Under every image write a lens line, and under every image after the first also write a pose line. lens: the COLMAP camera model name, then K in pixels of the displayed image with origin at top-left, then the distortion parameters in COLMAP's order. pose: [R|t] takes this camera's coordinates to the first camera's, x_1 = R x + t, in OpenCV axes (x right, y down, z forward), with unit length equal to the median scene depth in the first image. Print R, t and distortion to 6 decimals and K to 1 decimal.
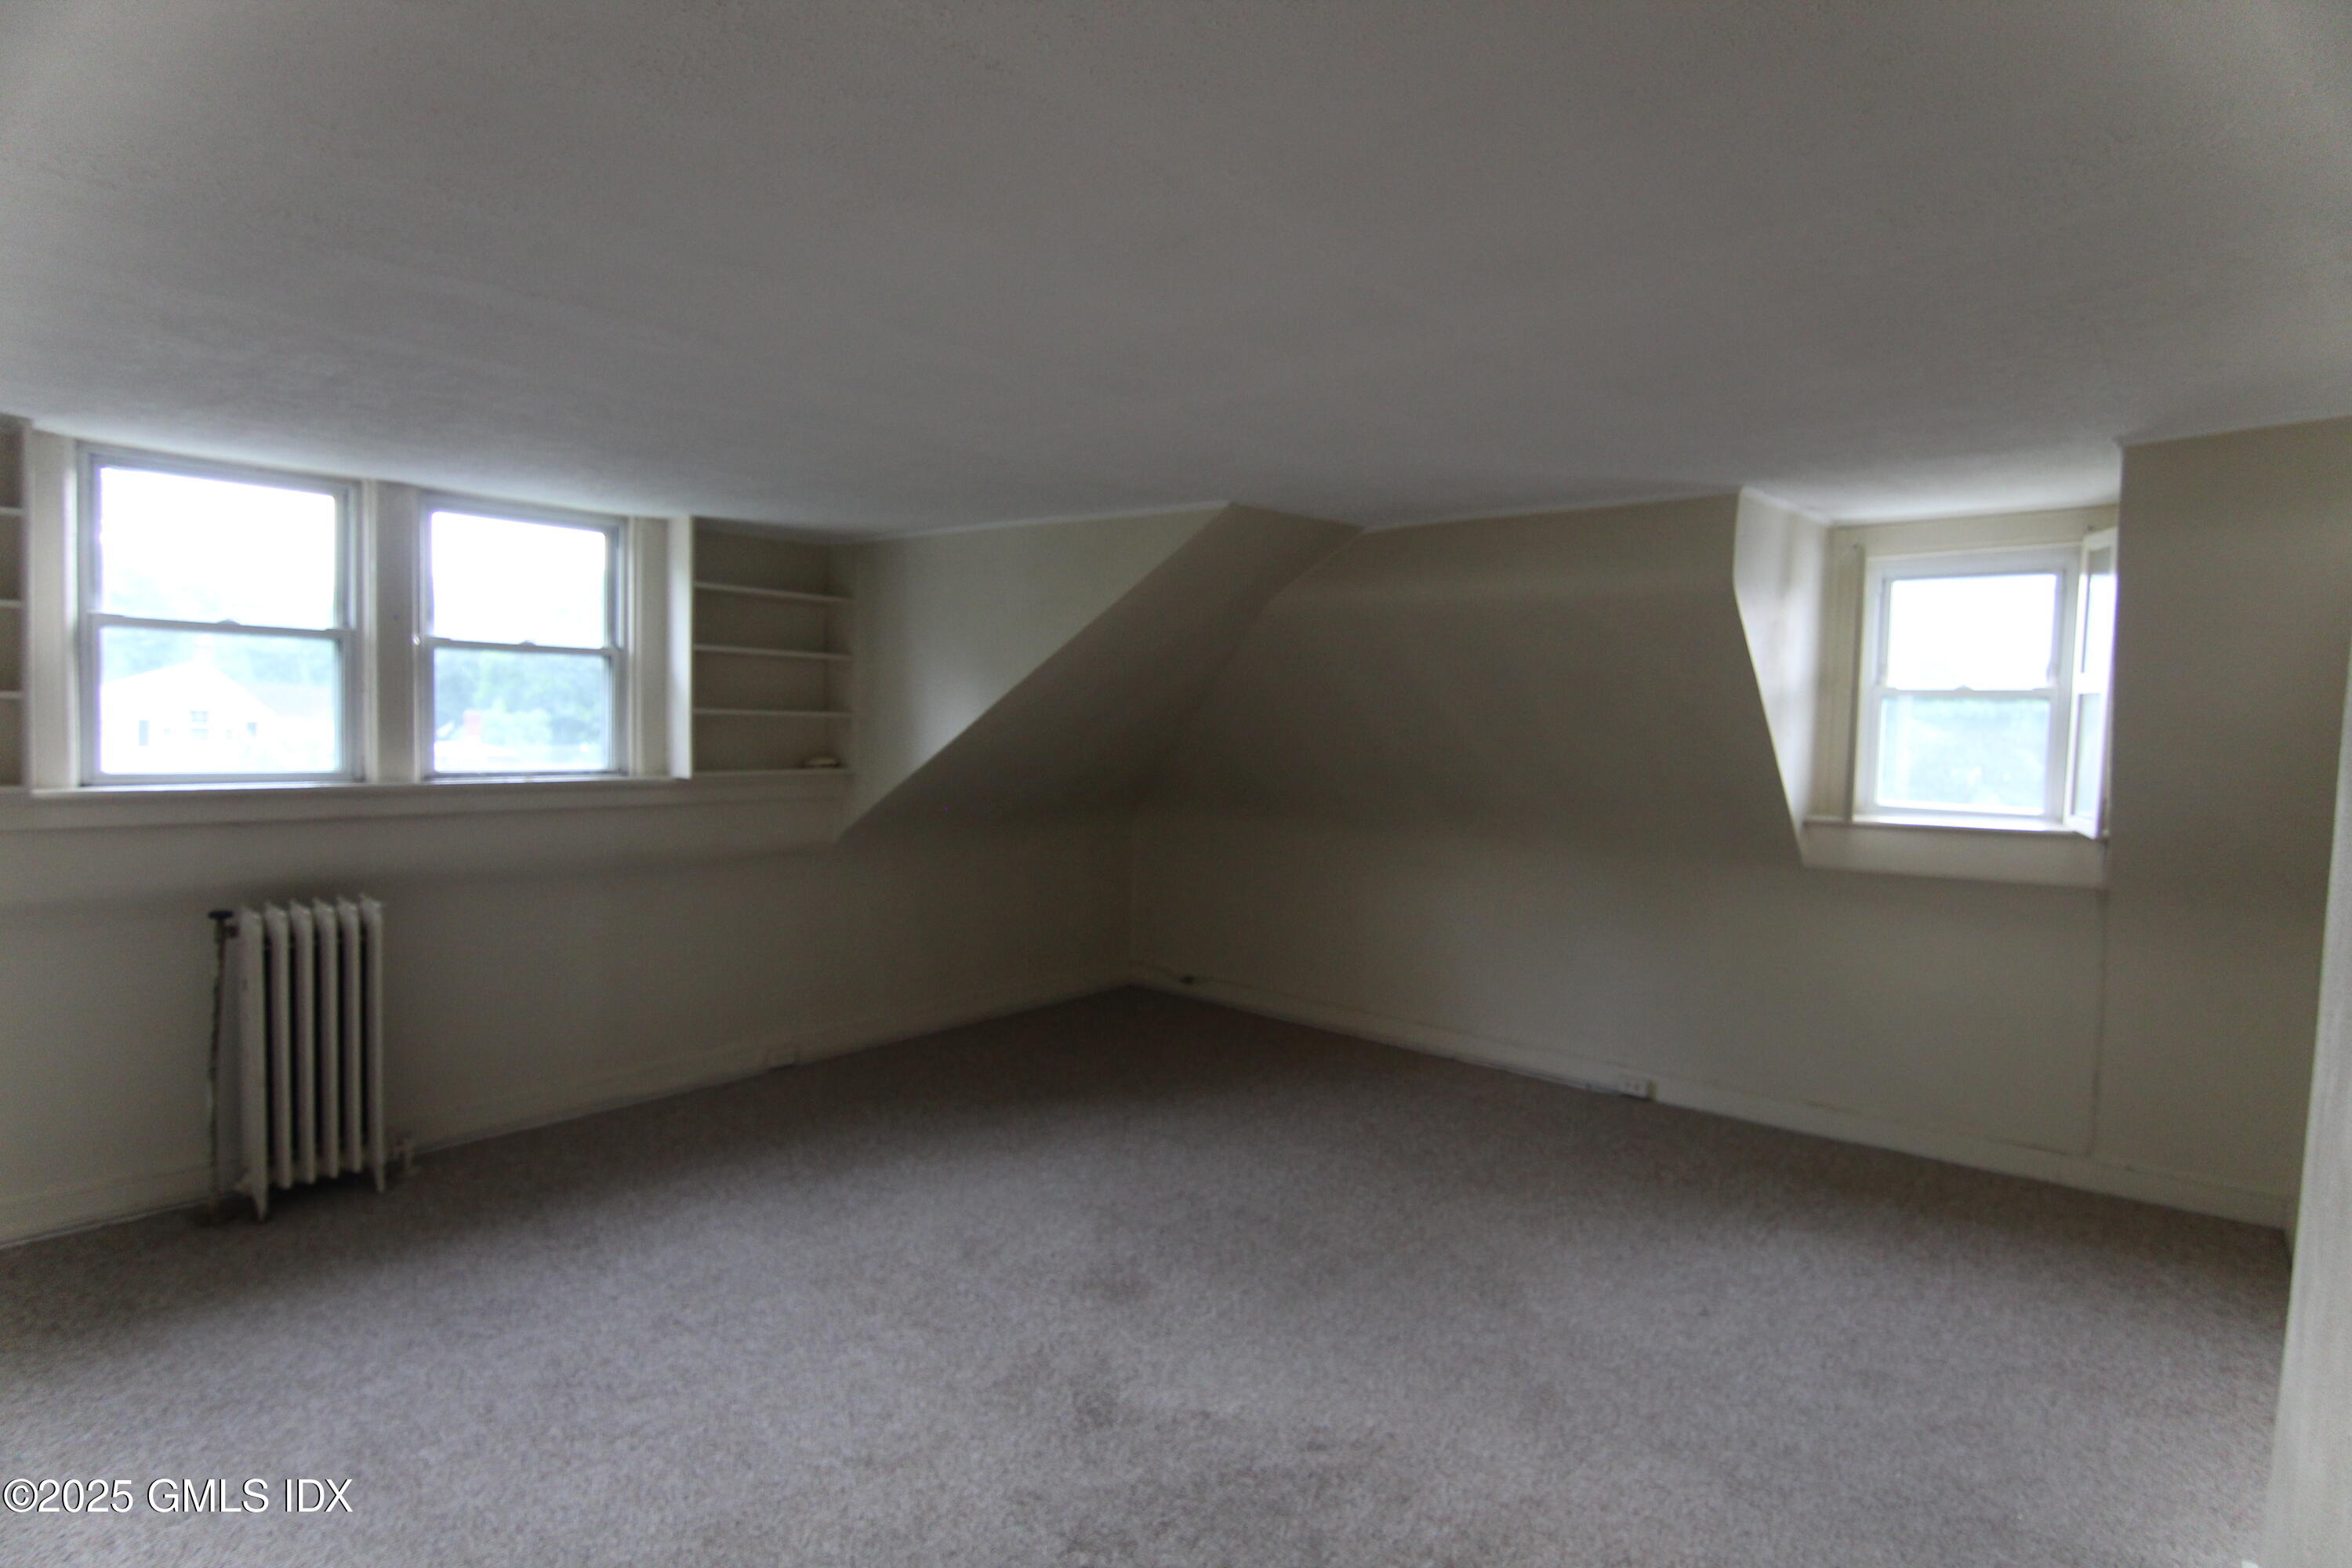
lens RADIAL K [[1192.8, 0, 1176.0], [0, 1192.8, 784.0], [0, 0, 1]] dist [-0.002964, -0.000179]
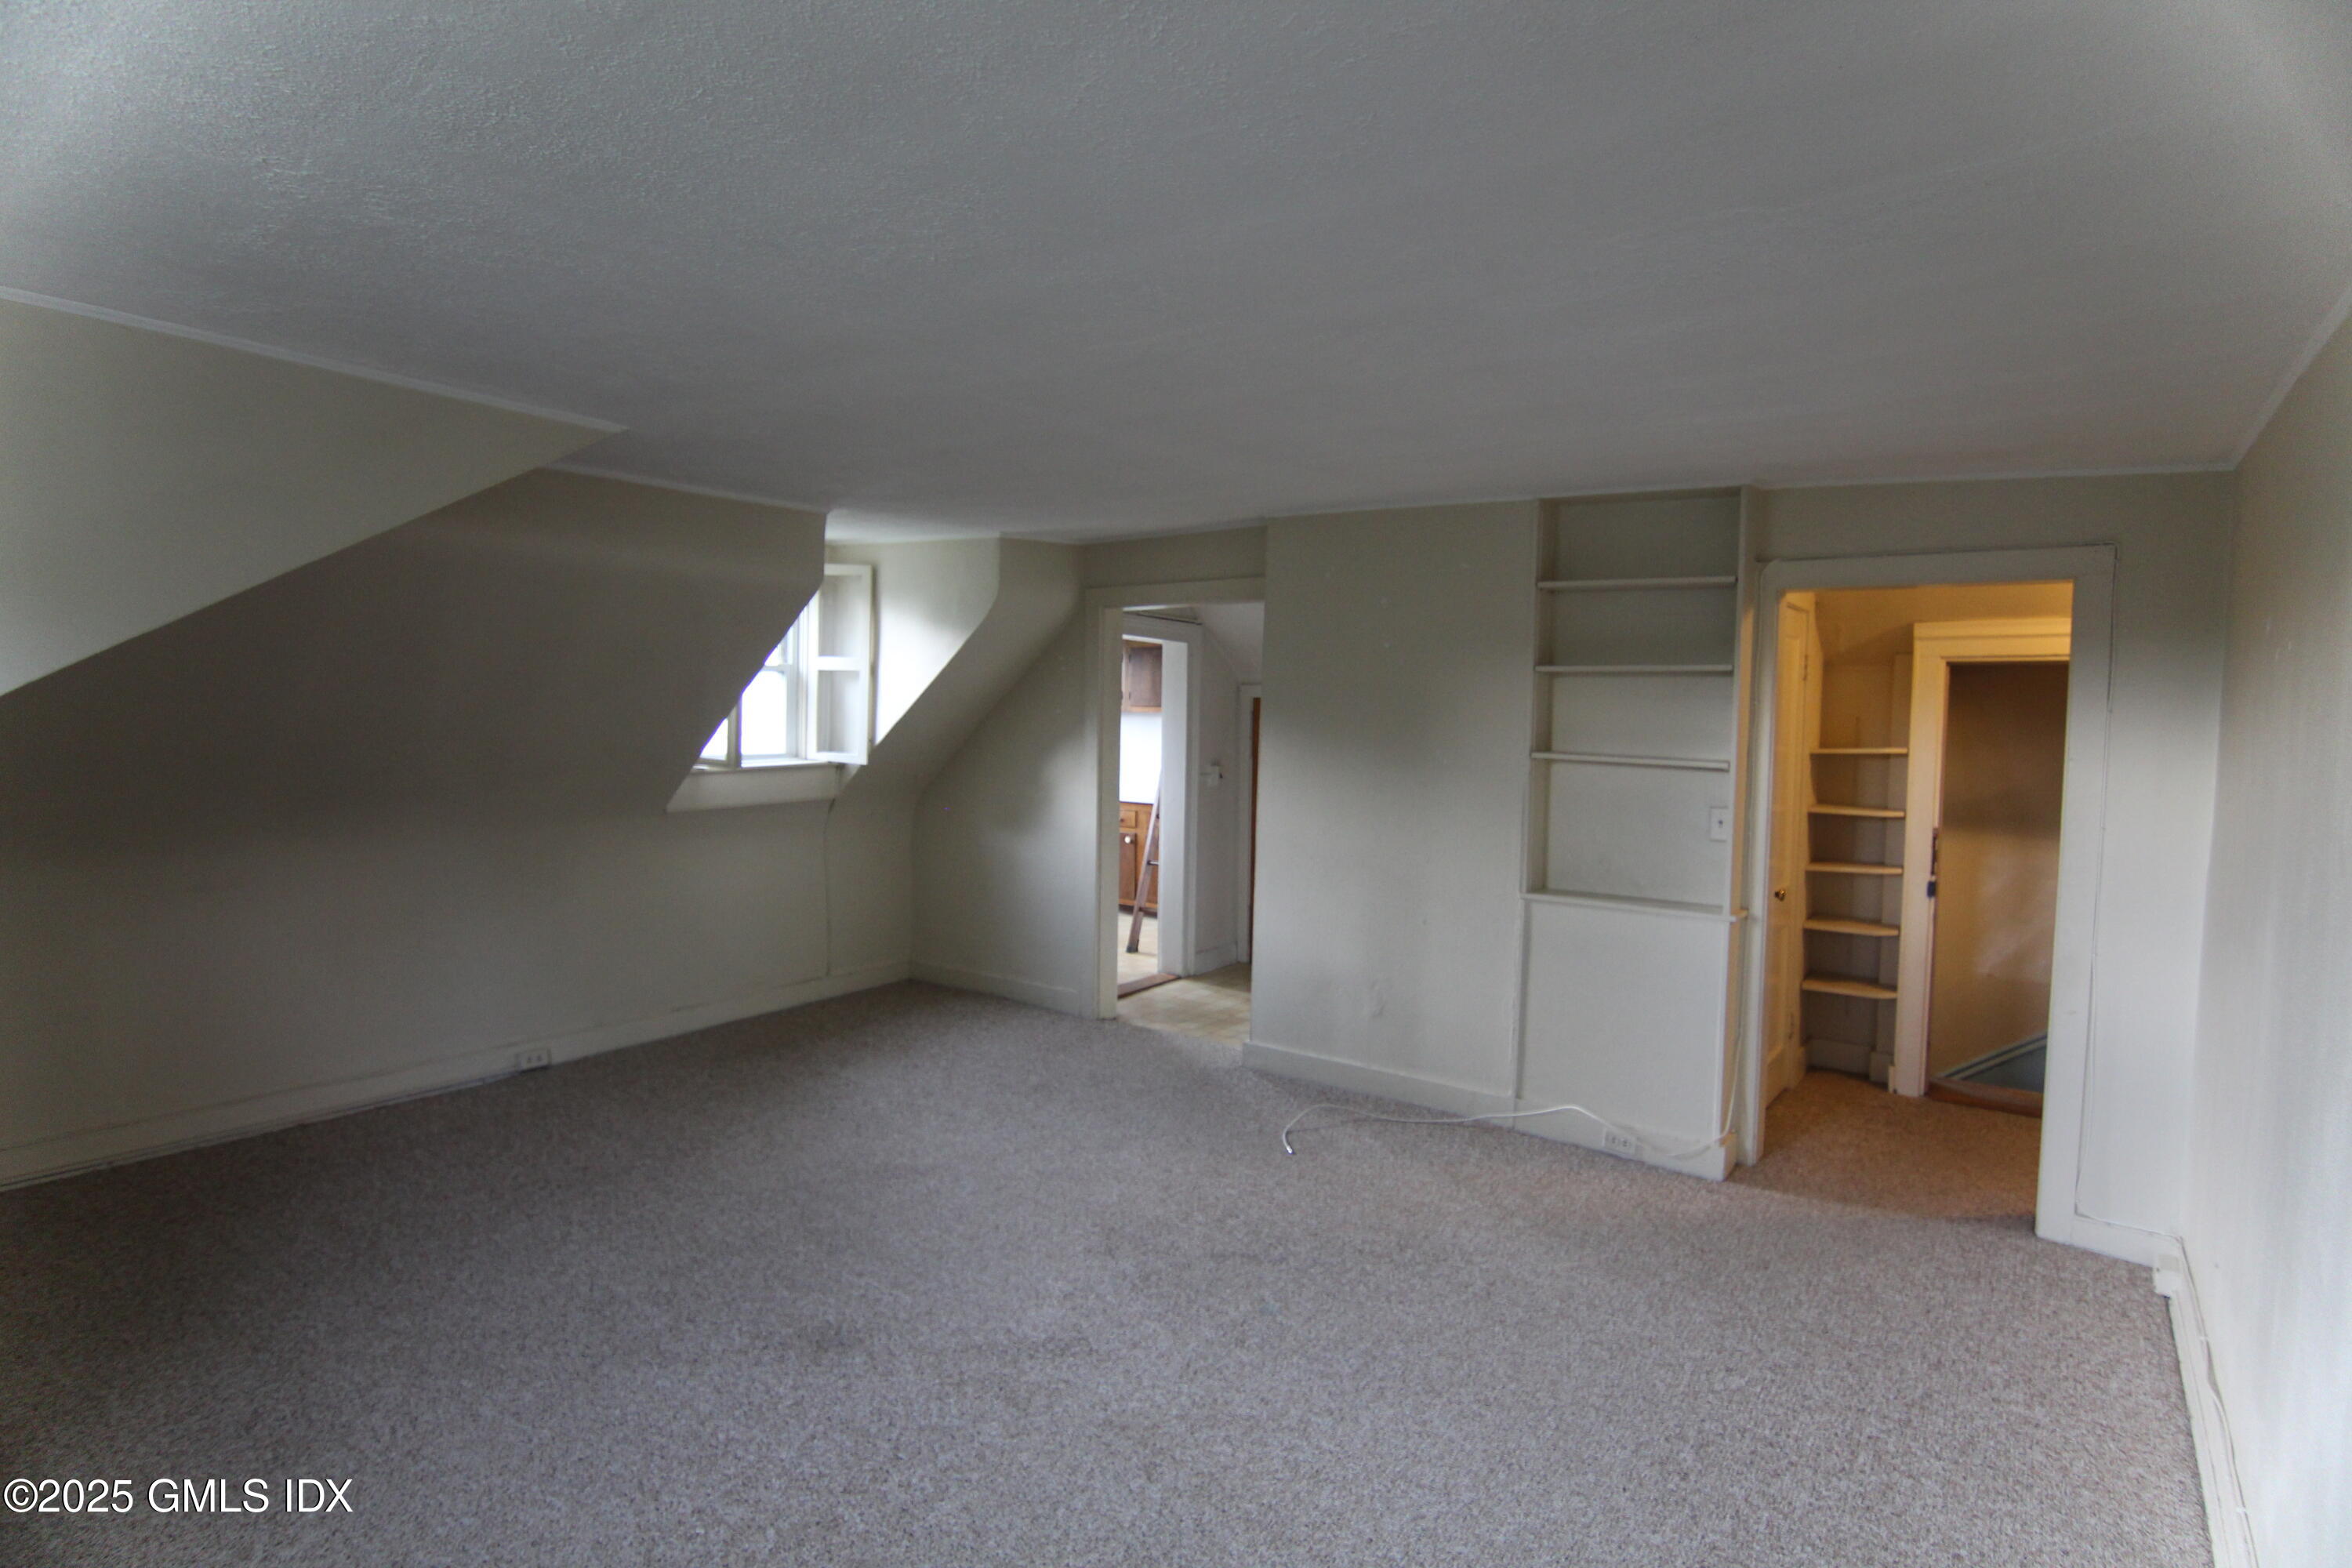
lens RADIAL K [[1192.8, 0, 1176.0], [0, 1192.8, 784.0], [0, 0, 1]] dist [-0.002964, -0.000179]
pose [[-0.077774, -0.085561, 0.993293, -0.796950], [0.036272, 0.995408, 0.088584, -0.053251], [-0.996311, 0.042919, -0.074313, 0.686699]]
